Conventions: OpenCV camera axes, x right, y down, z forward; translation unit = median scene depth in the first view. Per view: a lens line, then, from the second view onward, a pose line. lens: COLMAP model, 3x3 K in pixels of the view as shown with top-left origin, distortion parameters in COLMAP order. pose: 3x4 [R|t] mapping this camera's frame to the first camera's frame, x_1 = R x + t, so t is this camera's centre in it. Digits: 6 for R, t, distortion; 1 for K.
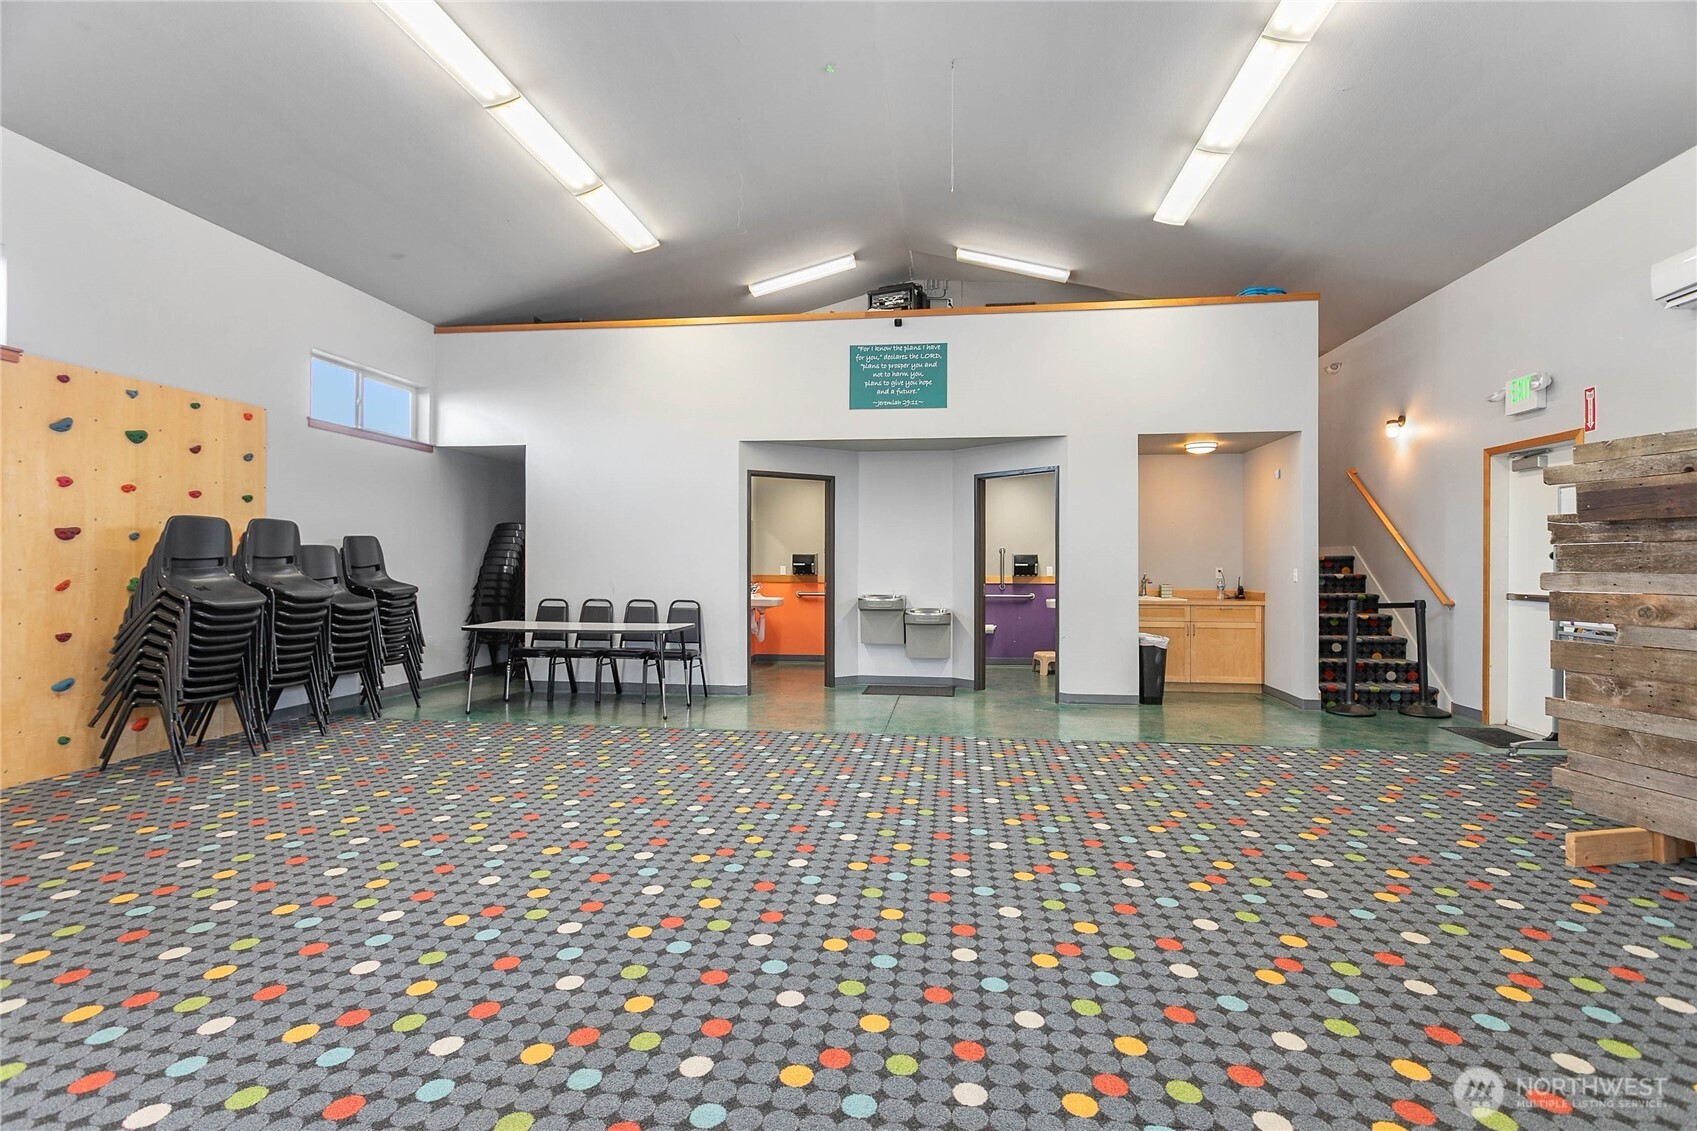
lens RADIAL K [[784.0, 0, 842.7], [0, 784.0, 564.0], [0, 0, 1]] dist [0.001810, -0.011841]
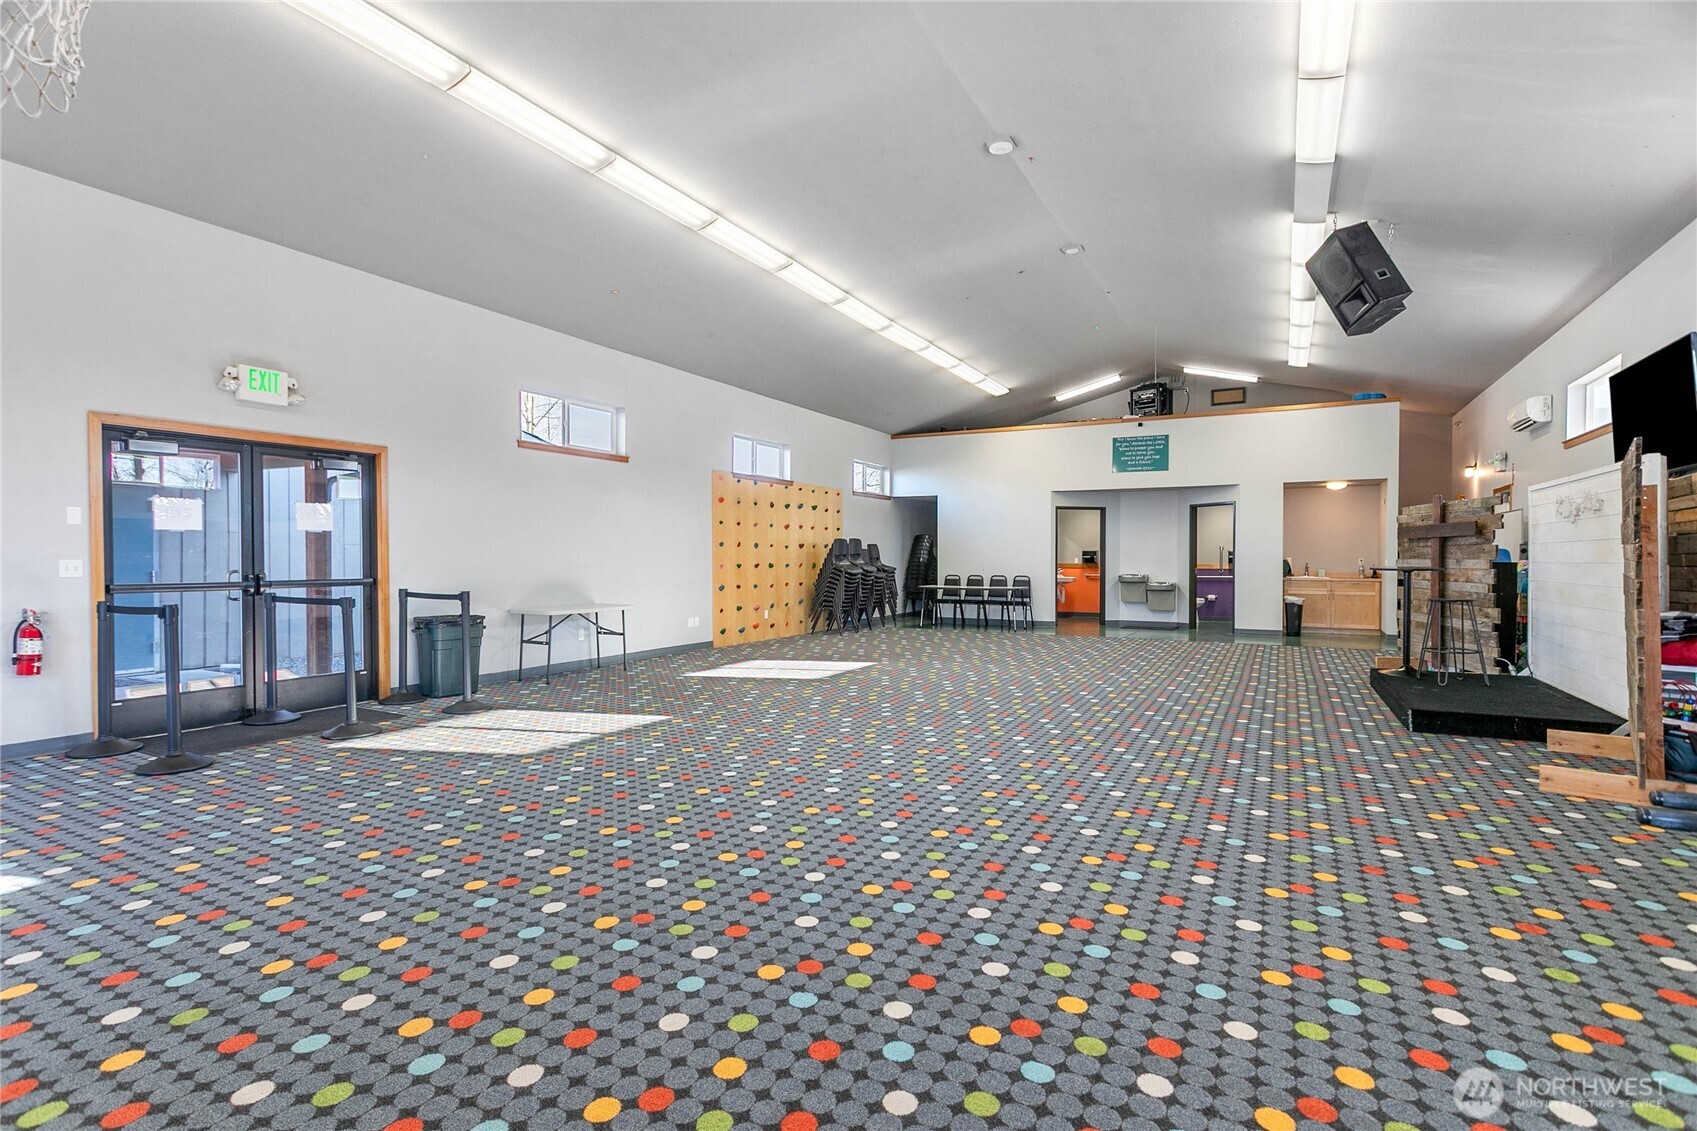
lens RADIAL K [[800.8, 0, 848.5], [0, 800.8, 565.5], [0, 0, 1]] dist [0.007284, 0.001905]
pose [[0.936413, 0.002649, -0.350889, 0.088250], [0.001613, 0.999928, 0.011854, -0.002174], [0.350895, -0.011666, 0.936342, -0.972888]]
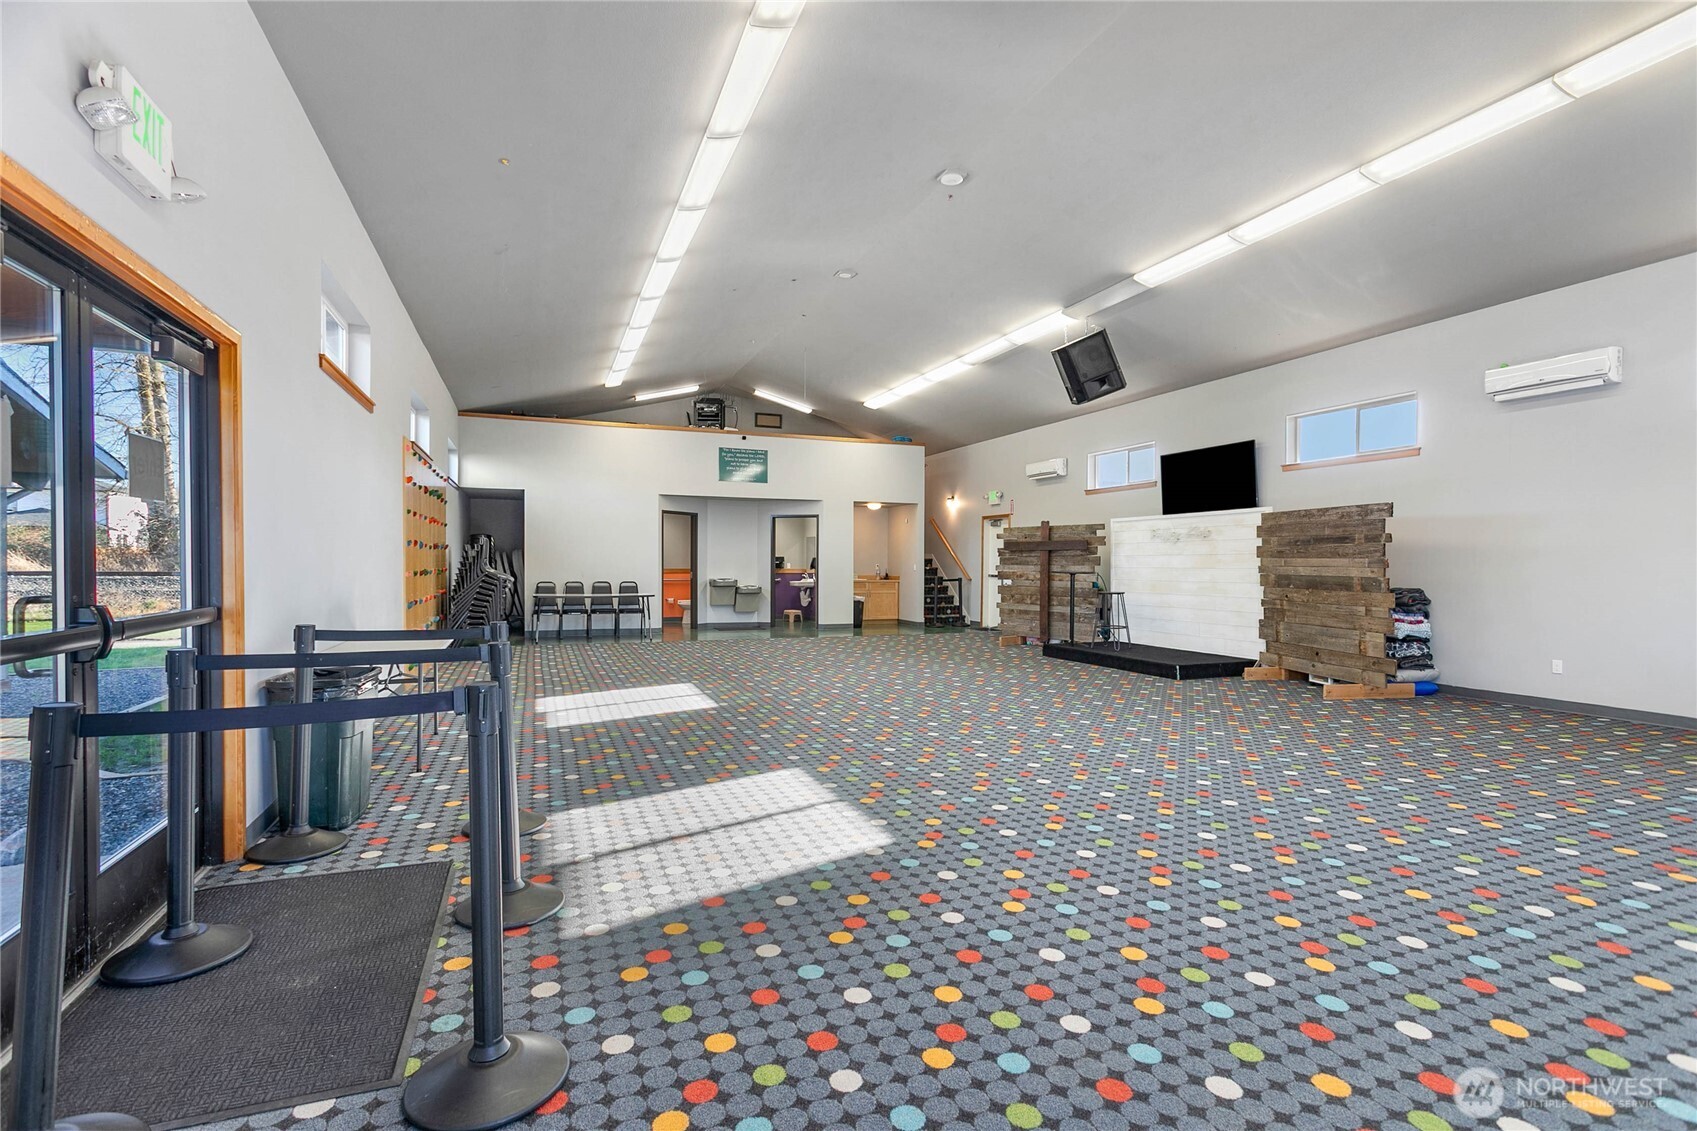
lens RADIAL K [[800.8, 0, 848.5], [0, 800.8, 565.5], [0, 0, 1]] dist [0.007284, 0.001905]
pose [[0.871281, 0.002627, 0.490777, -0.661299], [-0.005749, 0.999972, 0.004853, -0.001906], [-0.490750, -0.007050, 0.871272, -0.840797]]
